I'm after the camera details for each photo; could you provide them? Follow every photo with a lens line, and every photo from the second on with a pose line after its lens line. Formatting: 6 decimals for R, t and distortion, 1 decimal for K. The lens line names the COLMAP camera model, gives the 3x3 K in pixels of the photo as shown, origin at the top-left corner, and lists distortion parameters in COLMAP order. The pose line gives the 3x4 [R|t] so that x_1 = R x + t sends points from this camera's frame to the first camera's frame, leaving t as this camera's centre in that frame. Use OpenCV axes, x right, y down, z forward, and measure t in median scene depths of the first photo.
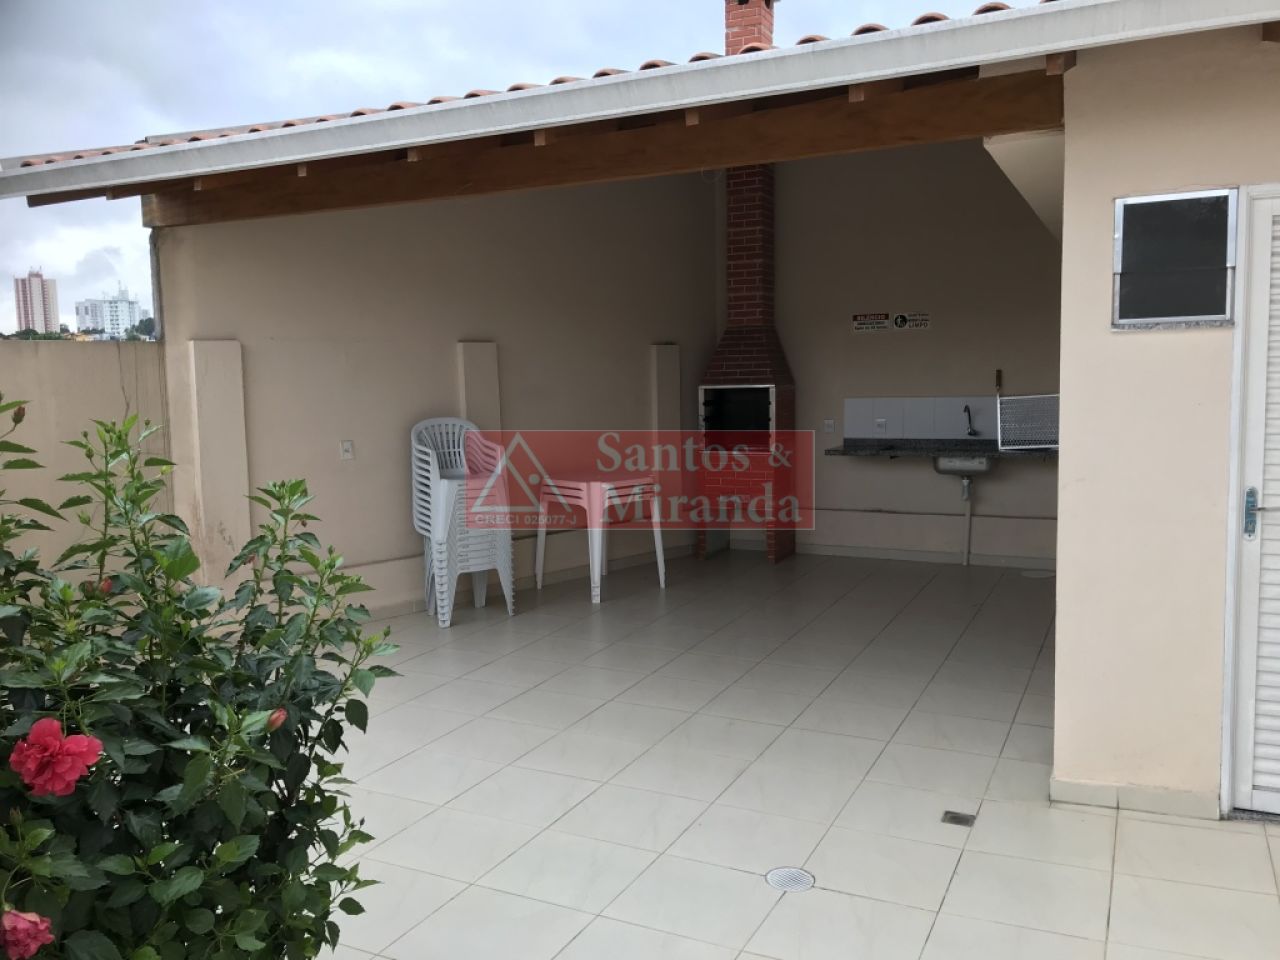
lens RADIAL K [[1048.8, 0, 640.1], [0, 1048.8, 481.7], [0, 0, 1]] dist [0.026419, -0.036297]
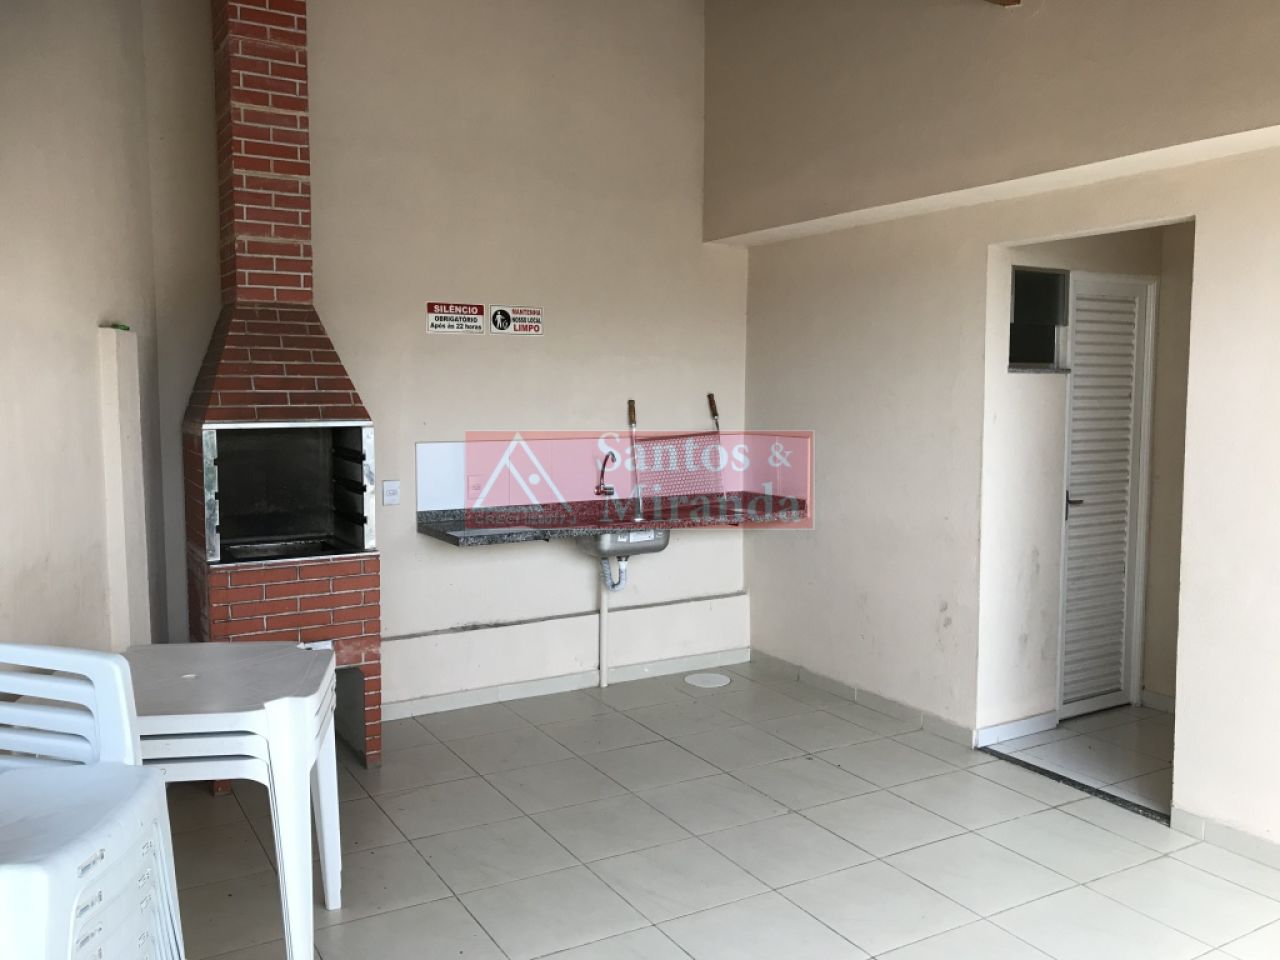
lens RADIAL K [[1048.8, 0, 642.5], [0, 1048.8, 475.9], [0, 0, 1]] dist [0.026419, -0.036297]
pose [[0.569629, -0.041849, 0.820836, -0.219124], [0.062682, 0.998006, 0.007383, -0.059171], [-0.819508, 0.047246, 0.571116, 0.577074]]
